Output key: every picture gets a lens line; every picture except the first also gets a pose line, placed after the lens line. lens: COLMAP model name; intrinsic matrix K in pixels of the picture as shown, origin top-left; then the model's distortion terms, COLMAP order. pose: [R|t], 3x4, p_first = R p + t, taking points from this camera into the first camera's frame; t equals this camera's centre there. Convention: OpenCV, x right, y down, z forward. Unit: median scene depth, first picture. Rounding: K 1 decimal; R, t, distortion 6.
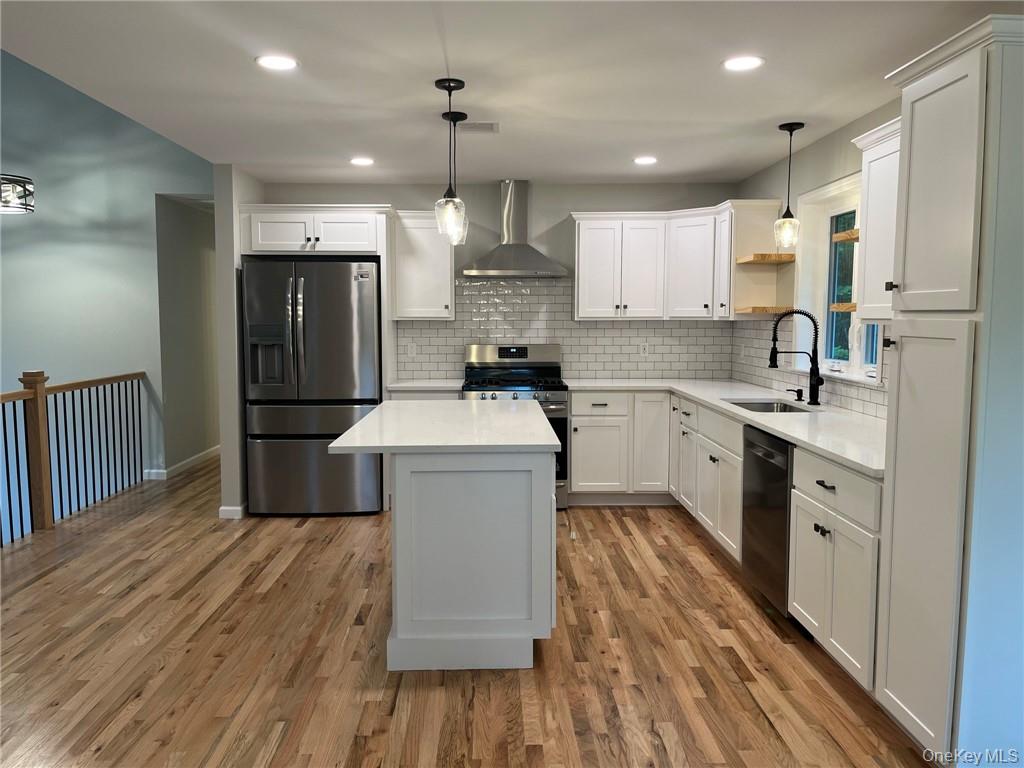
lens RADIAL K [[774.3, 0, 510.9], [0, 774.3, 380.2], [0, 0, 1]] dist [0.067368, -0.084248]
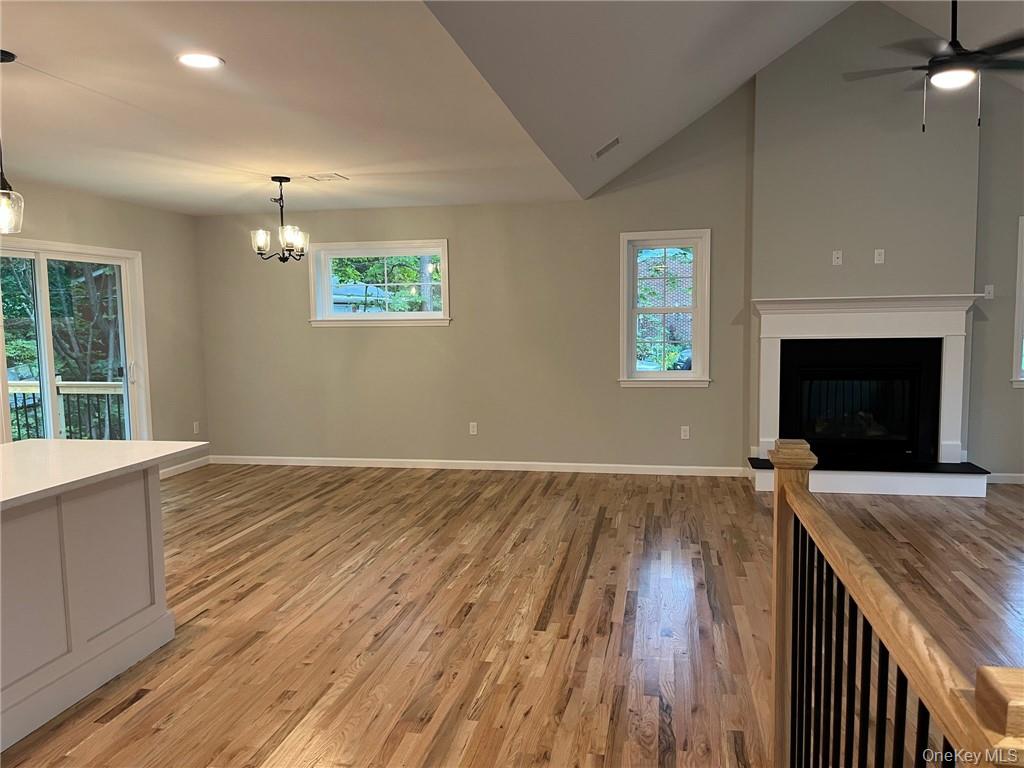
lens RADIAL K [[774.3, 0, 512.3], [0, 774.3, 390.3], [0, 0, 1]] dist [0.067368, -0.084248]
pose [[-0.975595, -0.005956, 0.219497, -0.546041], [0.033798, 0.983646, 0.176914, -0.105195], [-0.216961, 0.180015, -0.959439, 1.183284]]
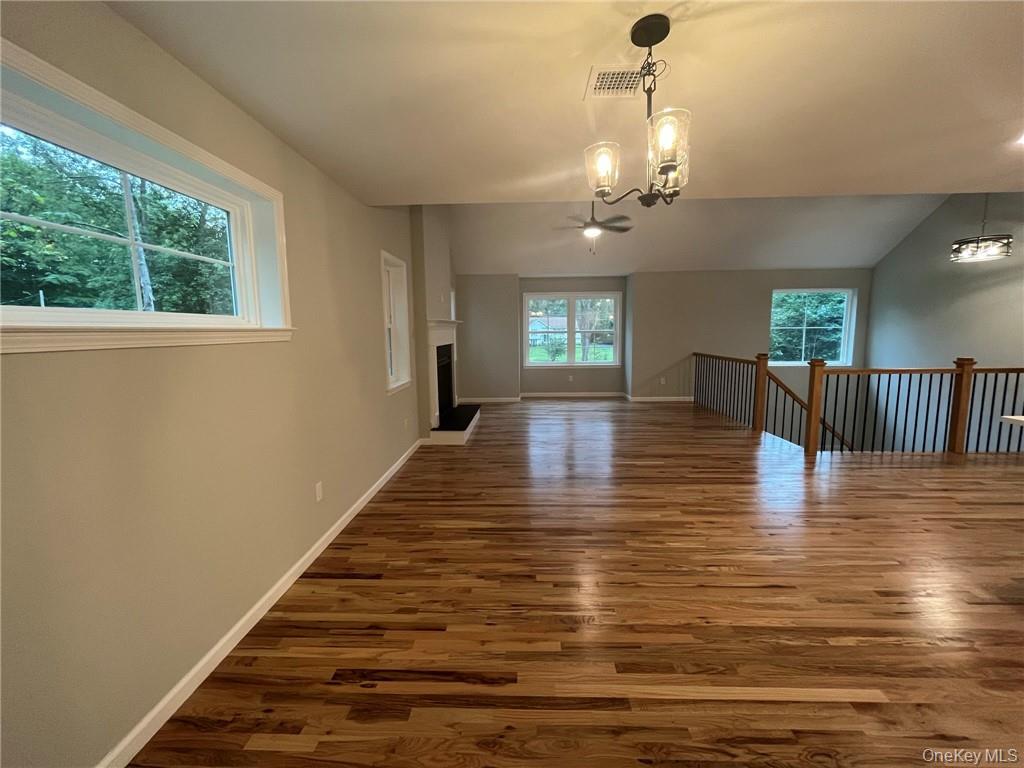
lens RADIAL K [[417.1, 0, 508.9], [0, 417.1, 380.3], [0, 0, 1]] dist [-0.002954, 0.000038]
pose [[-0.062365, 0.121536, -0.990626, 0.329200], [-0.069668, 0.989607, 0.125797, -0.007232], [0.995619, 0.076860, -0.053250, 0.092754]]
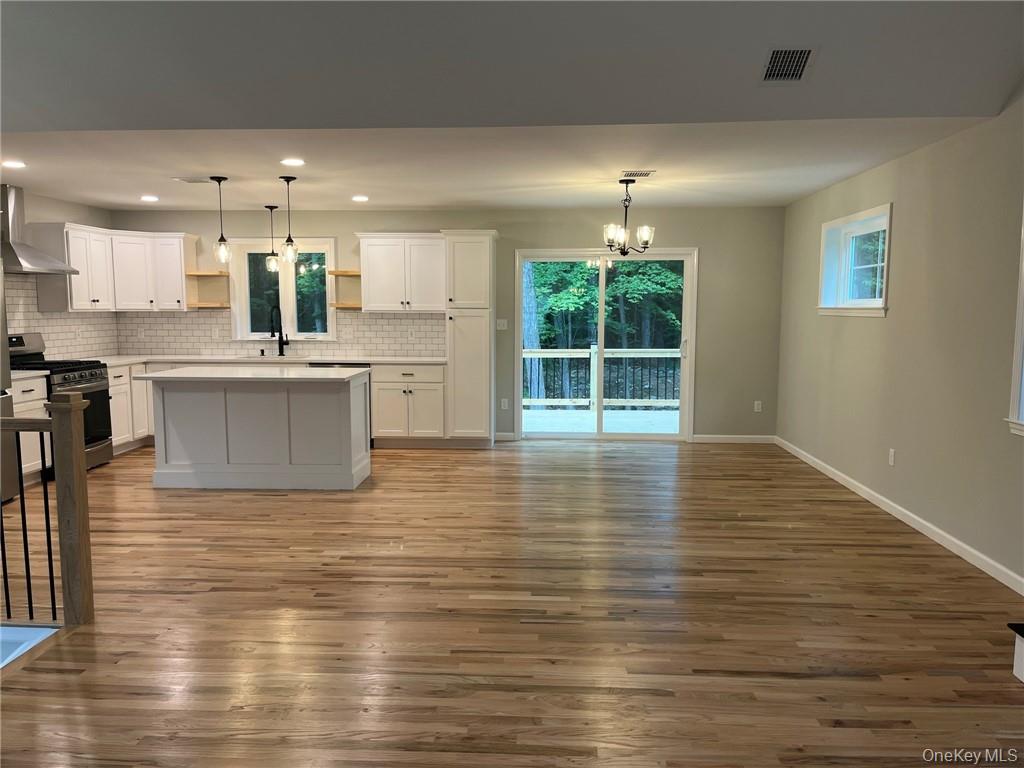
lens RADIAL K [[774.3, 0, 507.5], [0, 774.3, 392.0], [0, 0, 1]] dist [0.067368, -0.084248]
pose [[0.076990, -0.109471, 0.991004, -1.256438], [0.081982, 0.991283, 0.103133, -0.027061], [-0.993656, 0.073305, 0.085294, 0.262285]]
